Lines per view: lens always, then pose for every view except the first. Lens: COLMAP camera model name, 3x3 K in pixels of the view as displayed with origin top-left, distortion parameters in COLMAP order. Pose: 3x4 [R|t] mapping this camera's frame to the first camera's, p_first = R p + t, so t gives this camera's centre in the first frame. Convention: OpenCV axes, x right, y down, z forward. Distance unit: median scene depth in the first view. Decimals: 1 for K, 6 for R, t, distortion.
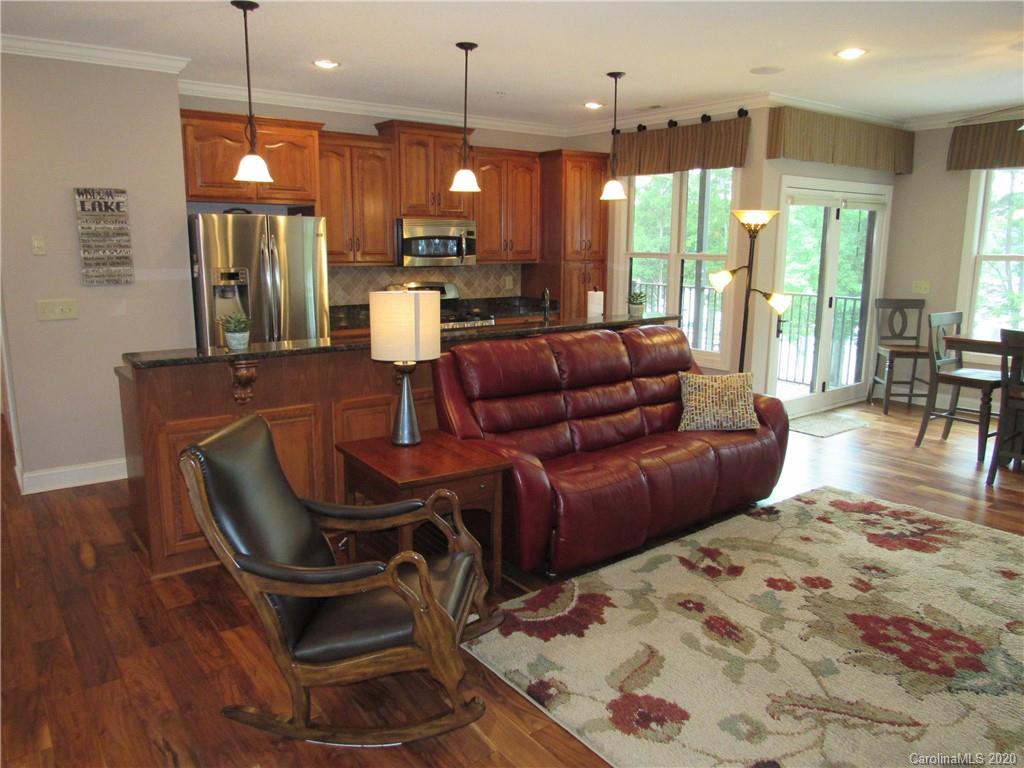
lens RADIAL K [[734.4, 0, 507.5], [0, 734.4, 389.1], [0, 0, 1]] dist [-0.029517, 0.016621]
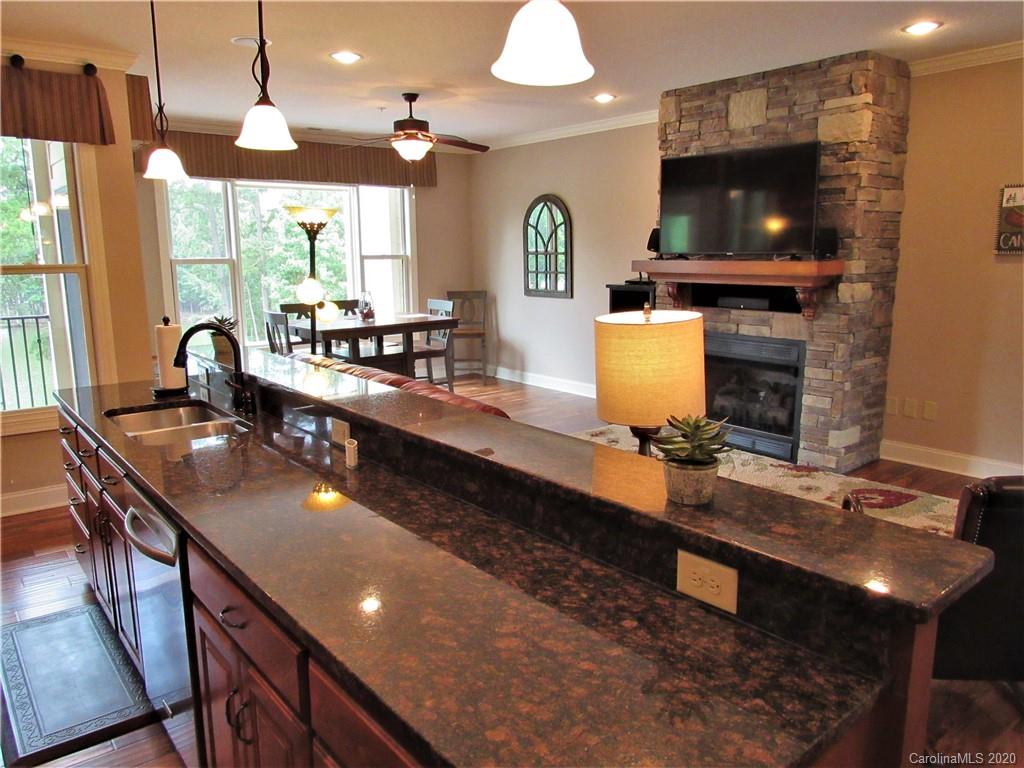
lens RADIAL K [[734.4, 0, 512.2], [0, 734.4, 384.5], [0, 0, 1]] dist [-0.029517, 0.016621]
pose [[-0.040616, -0.183498, 0.982181, -0.483316], [0.202762, 0.961025, 0.187931, -0.133037], [-0.978385, 0.206782, -0.001827, 0.681411]]
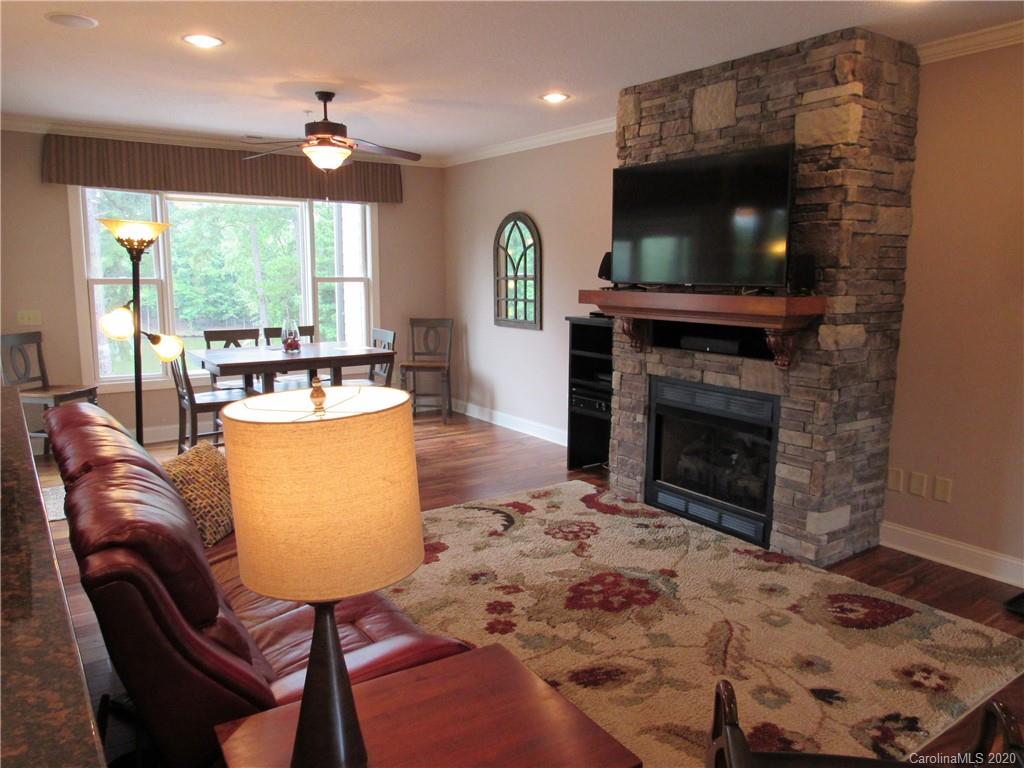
lens RADIAL K [[734.4, 0, 512.0], [0, 734.4, 384.0], [0, 0, 1]] dist [-0.029517, 0.016621]
pose [[0.033129, -0.154541, 0.987431, -0.314319], [0.187100, 0.971466, 0.145765, -0.106243], [-0.981782, 0.179920, 0.061098, 0.525888]]
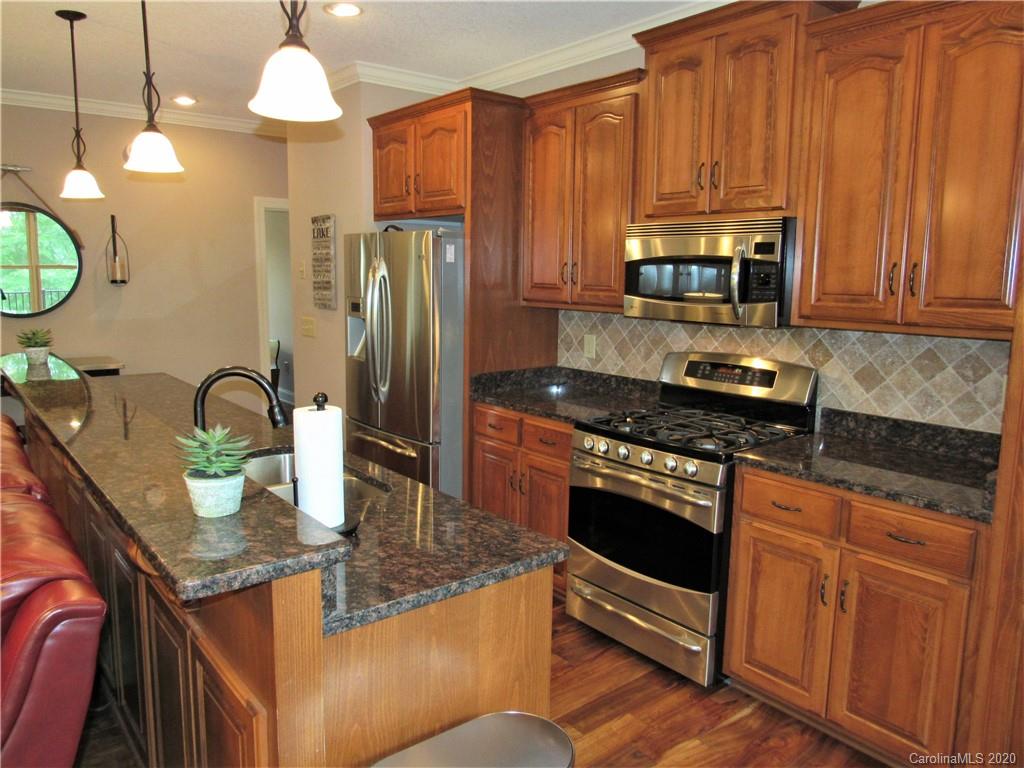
lens RADIAL K [[734.4, 0, 516.3], [0, 734.4, 392.4], [0, 0, 1]] dist [-0.029517, 0.016621]
pose [[0.036499, 0.151501, -0.987783, 0.419071], [-0.215184, 0.966446, 0.140277, -0.190356], [0.975891, 0.207435, 0.067875, 1.001970]]
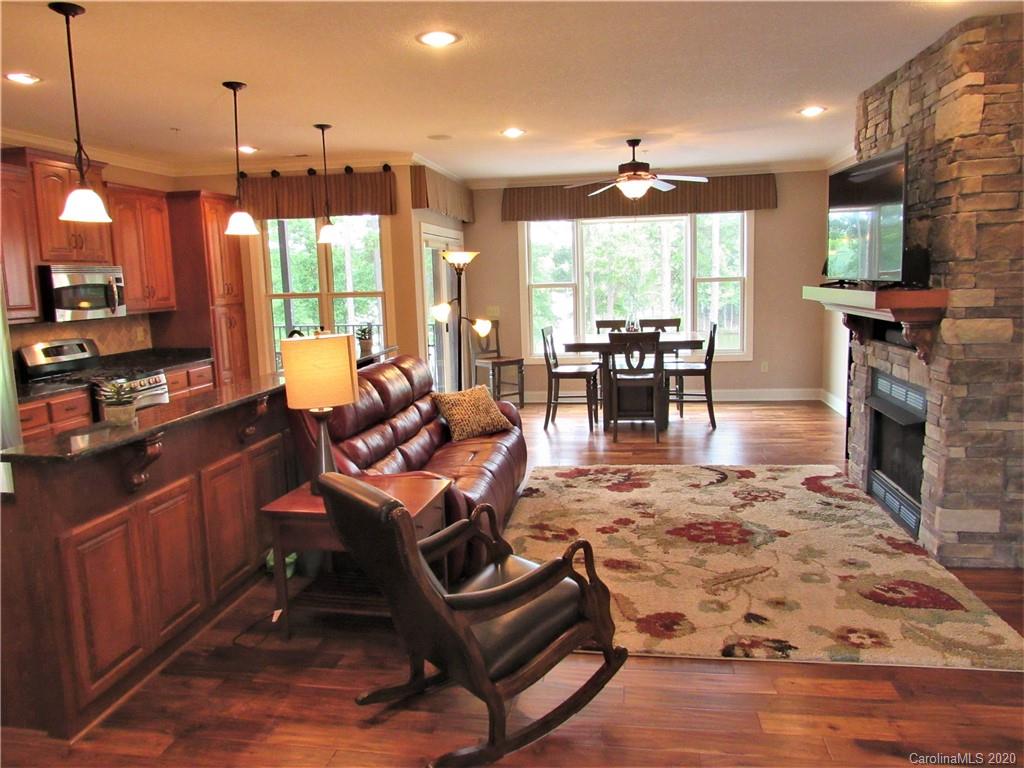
lens RADIAL K [[734.4, 0, 516.3], [0, 734.4, 388.6], [0, 0, 1]] dist [-0.029517, 0.016621]
pose [[0.714131, -0.130220, 0.687793, -0.382330], [0.167393, 0.985807, 0.012841, -0.019334], [-0.679703, 0.105962, 0.725793, 0.069686]]
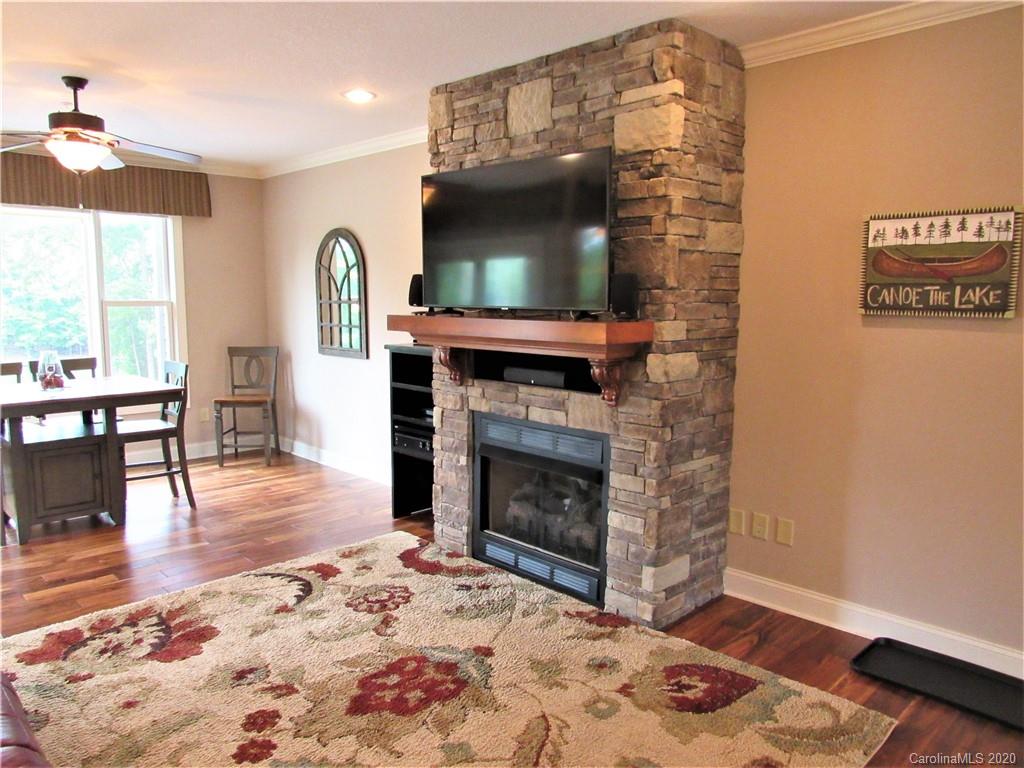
lens RADIAL K [[734.4, 0, 510.3], [0, 734.4, 381.8], [0, 0, 1]] dist [-0.029517, 0.016621]
pose [[-0.133885, -0.119131, 0.983810, -0.204059], [0.184020, 0.972494, 0.142803, -0.090894], [-0.973761, 0.200160, -0.108280, 0.456095]]
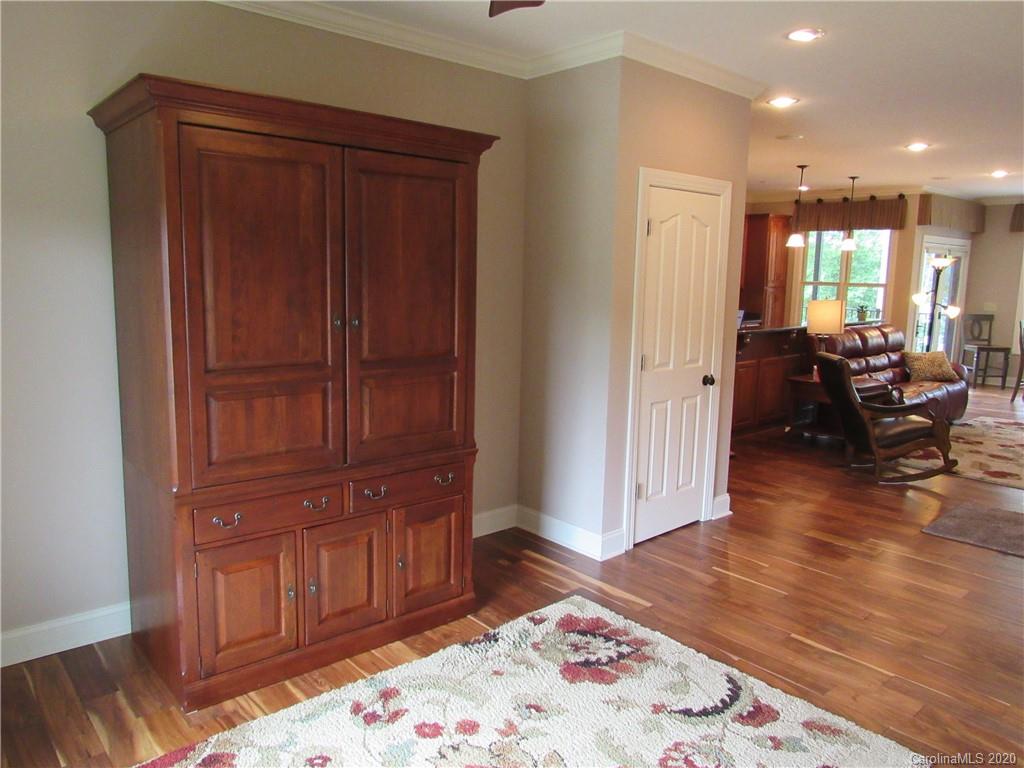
lens RADIAL K [[743.7, 0, 518.0], [0, 743.7, 390.1], [0, 0, 1]] dist [-0.014371, 0.003848]
pose [[0.995836, -0.001547, 0.091152, -0.699573], [0.005101, 0.999235, -0.038773, 0.112602], [-0.091022, 0.039077, 0.995082, -0.555216]]
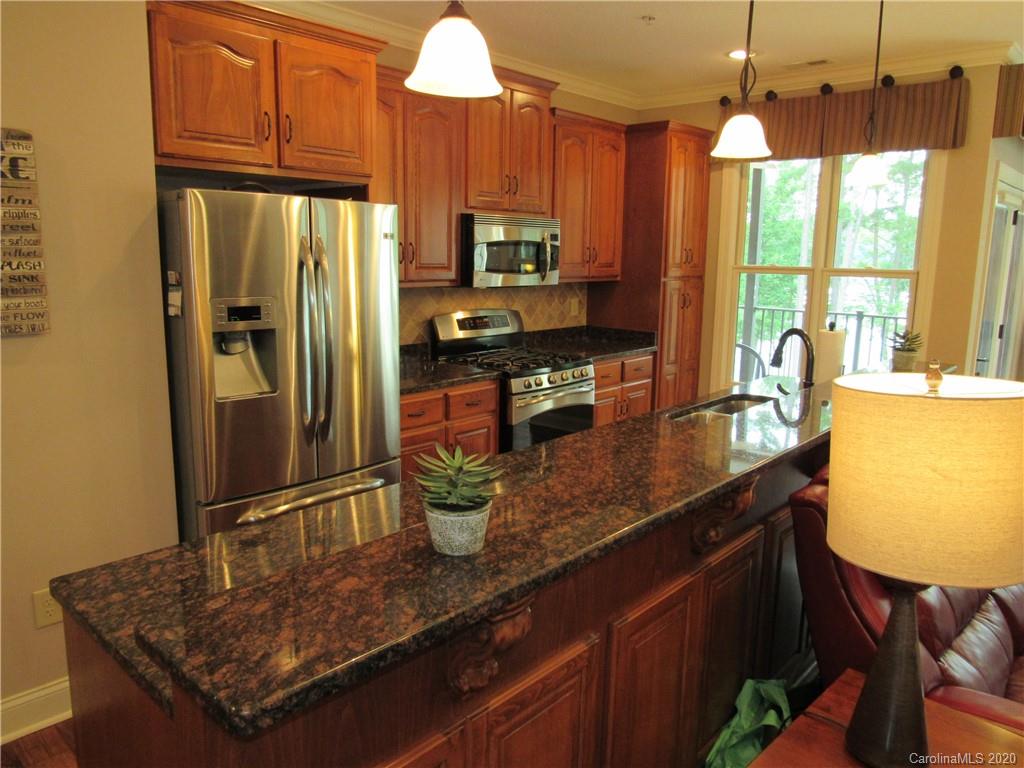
lens RADIAL K [[734.4, 0, 508.3], [0, 734.4, 390.0], [0, 0, 1]] dist [-0.029517, 0.016621]
pose [[0.983044, -0.028713, 0.181106, -0.256232], [0.030799, 0.999488, -0.008712, -0.078846], [-0.180763, 0.014142, 0.983425, 0.403390]]
